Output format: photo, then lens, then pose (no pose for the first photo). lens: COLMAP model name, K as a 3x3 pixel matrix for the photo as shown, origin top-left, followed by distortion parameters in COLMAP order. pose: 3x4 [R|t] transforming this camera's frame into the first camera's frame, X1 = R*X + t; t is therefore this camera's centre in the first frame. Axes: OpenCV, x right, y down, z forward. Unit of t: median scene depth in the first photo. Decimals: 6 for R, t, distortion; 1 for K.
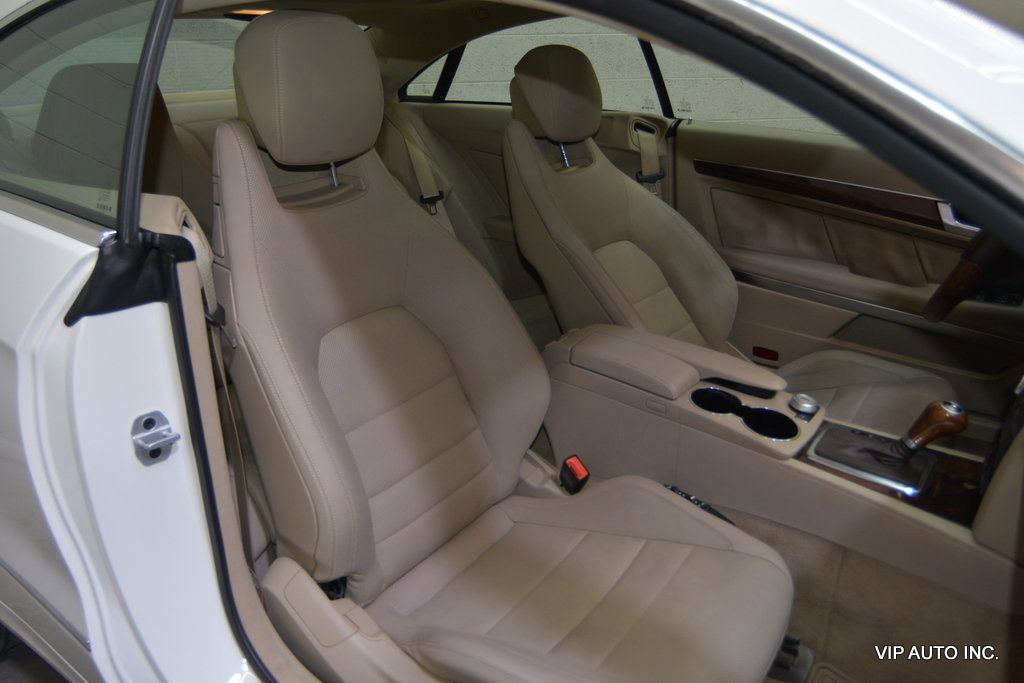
lens RADIAL K [[782.1, 0, 511.6], [0, 782.1, 339.3], [0, 0, 1]] dist [-0.013472, 0.007577]
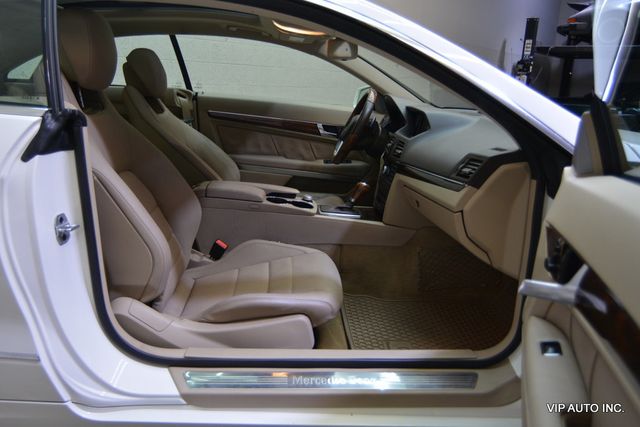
lens RADIAL K [[488.8, 0, 319.8], [0, 488.8, 212.1], [0, 0, 1]] dist [-0.013472, 0.007577]
pose [[0.766392, -0.124278, 0.630237, -0.517912], [0.188647, 0.981389, -0.035880, 0.176197], [-0.614048, 0.146390, 0.775574, -0.168499]]
